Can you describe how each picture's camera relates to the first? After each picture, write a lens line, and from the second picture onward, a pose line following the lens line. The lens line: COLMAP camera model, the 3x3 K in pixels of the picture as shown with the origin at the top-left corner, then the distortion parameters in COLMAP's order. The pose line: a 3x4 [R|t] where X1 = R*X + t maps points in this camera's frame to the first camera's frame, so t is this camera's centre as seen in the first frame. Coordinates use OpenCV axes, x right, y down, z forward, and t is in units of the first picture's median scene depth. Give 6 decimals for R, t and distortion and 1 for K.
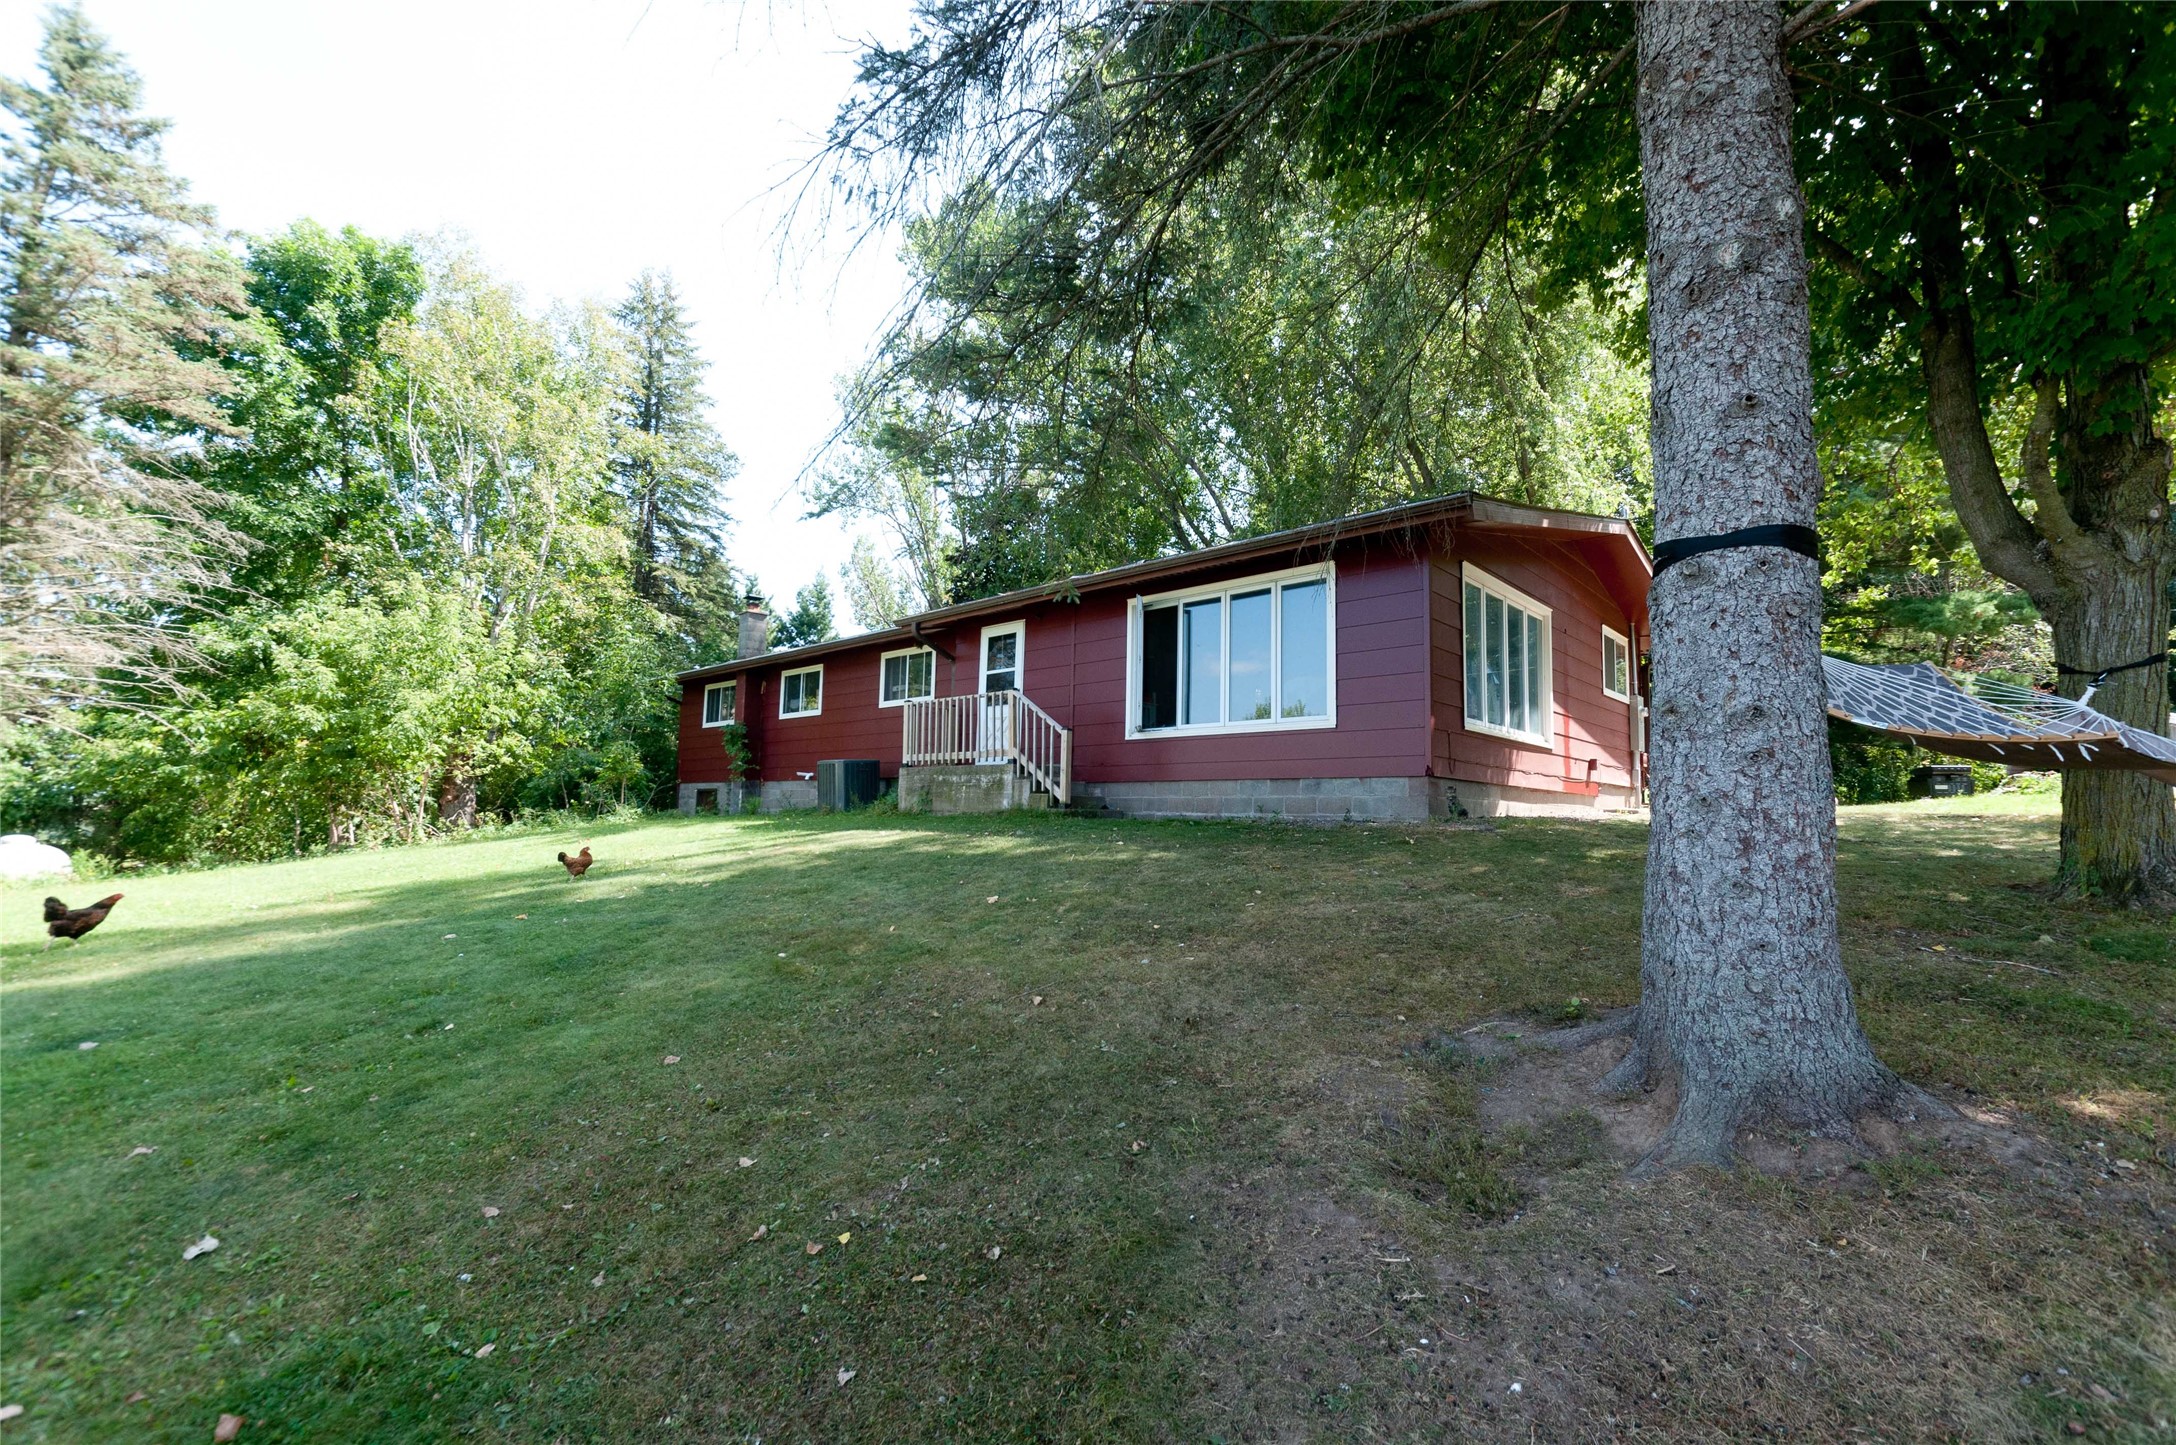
lens RADIAL K [[957.1, 0, 1095.1], [0, 957.1, 743.0], [0, 0, 1]] dist [0.010959, -0.006052]
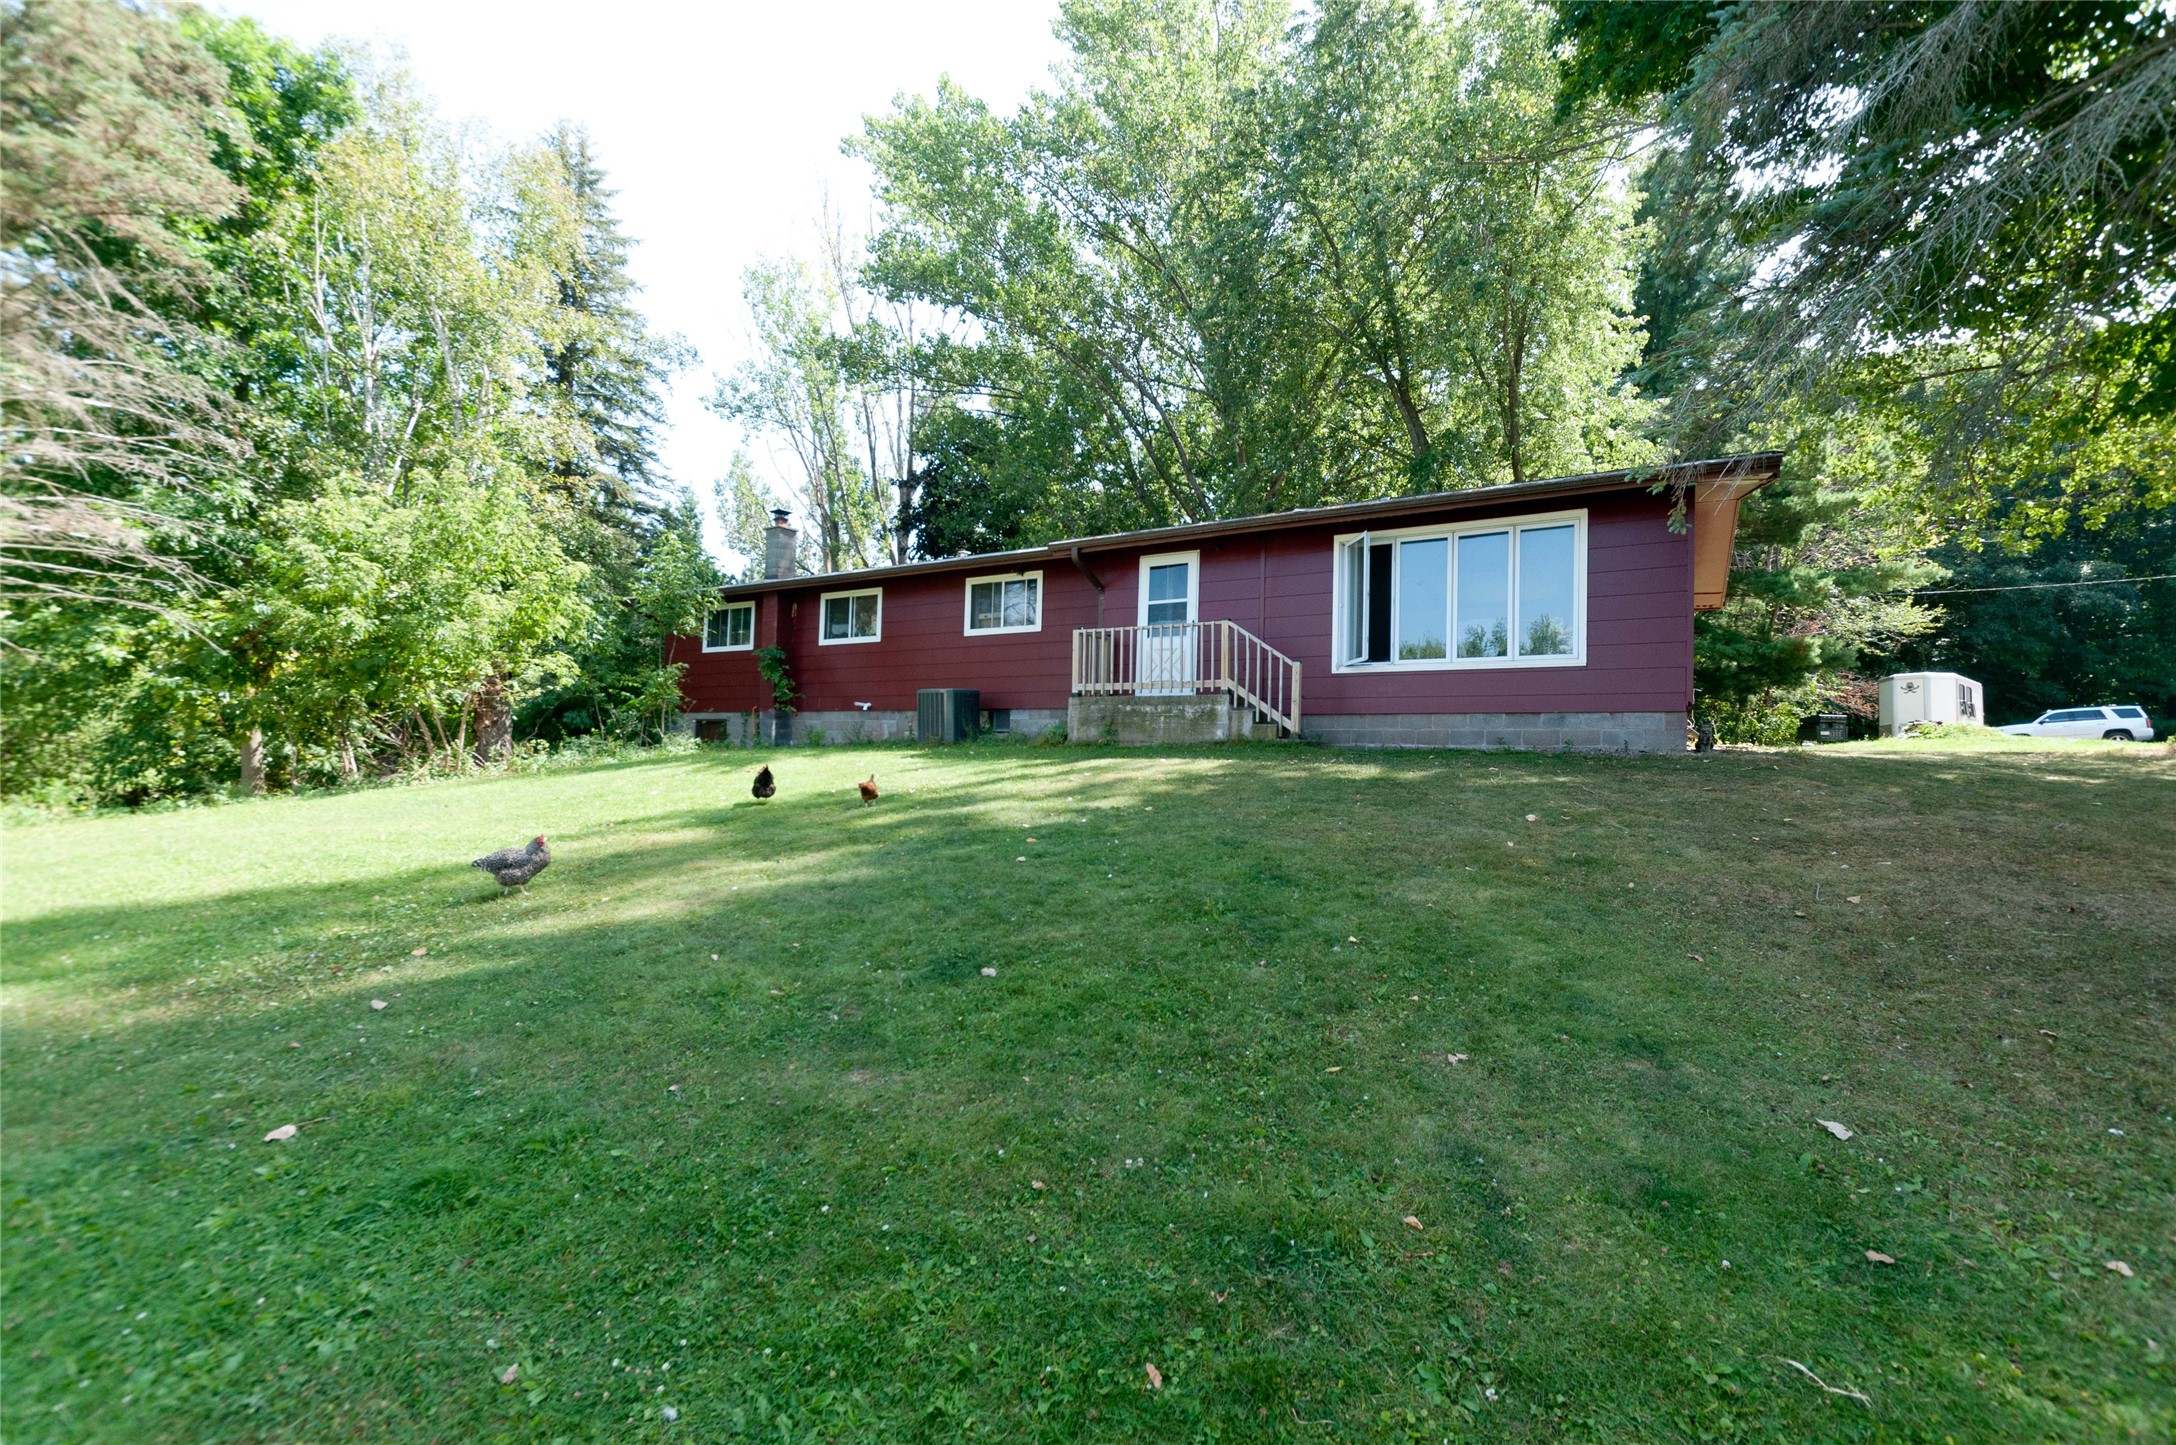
lens RADIAL K [[957.1, 0, 1095.1], [0, 957.1, 743.0], [0, 0, 1]] dist [0.010959, -0.006052]
pose [[0.978468, 0.009792, 0.206167, -0.373522], [-0.022155, 0.998086, 0.057741, 0.015097], [-0.205207, -0.061065, 0.976812, 0.039848]]
